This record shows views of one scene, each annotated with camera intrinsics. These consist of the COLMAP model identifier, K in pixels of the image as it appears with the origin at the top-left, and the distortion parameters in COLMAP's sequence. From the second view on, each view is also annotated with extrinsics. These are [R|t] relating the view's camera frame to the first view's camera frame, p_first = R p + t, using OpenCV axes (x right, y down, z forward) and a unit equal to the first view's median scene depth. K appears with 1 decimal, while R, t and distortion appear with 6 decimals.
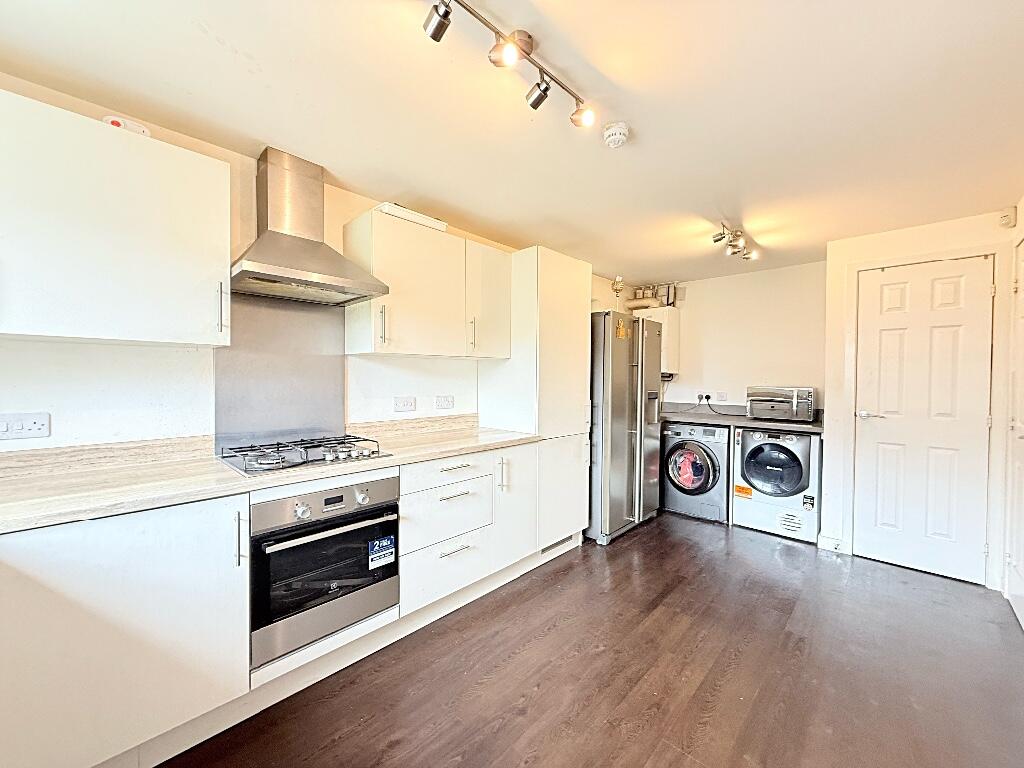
lens RADIAL K [[409.7, 0, 512.4], [0, 409.7, 384.4], [0, 0, 1]] dist [-0.001424, 0.001796]
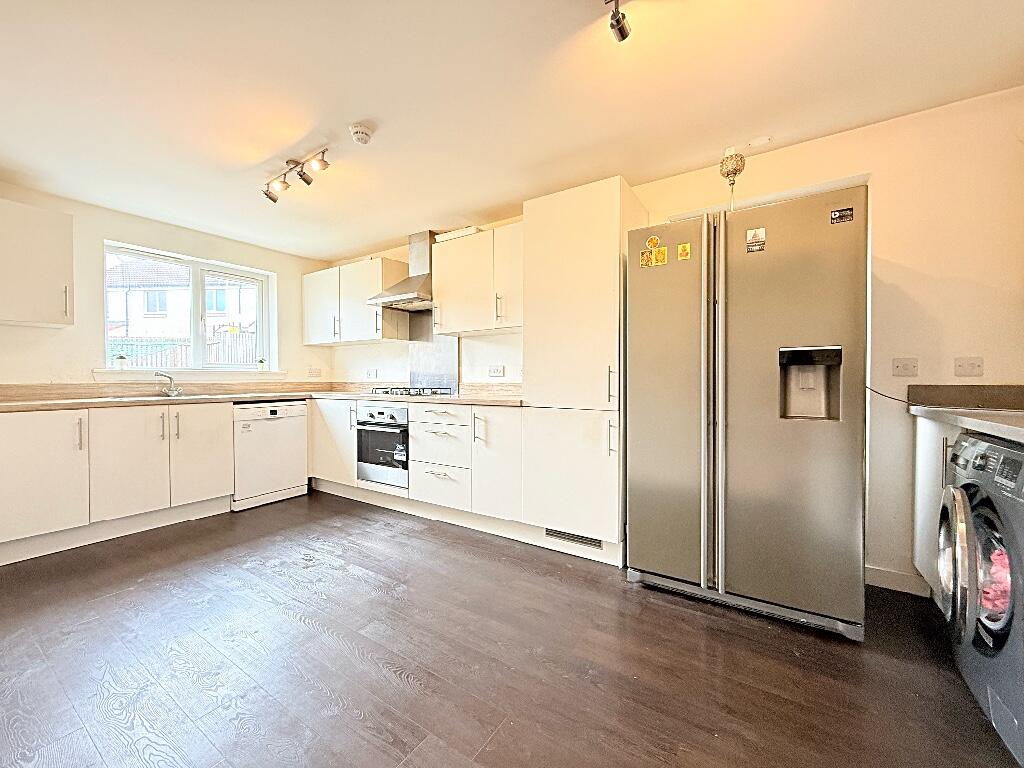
lens RADIAL K [[409.7, 0, 512.1], [0, 409.7, 383.6], [0, 0, 1]] dist [-0.001424, 0.001796]
pose [[0.183143, 0.000088, -0.983086, 1.228620], [-0.015048, 0.999883, -0.002714, 0.107832], [0.982971, 0.015290, 0.183123, 0.981684]]
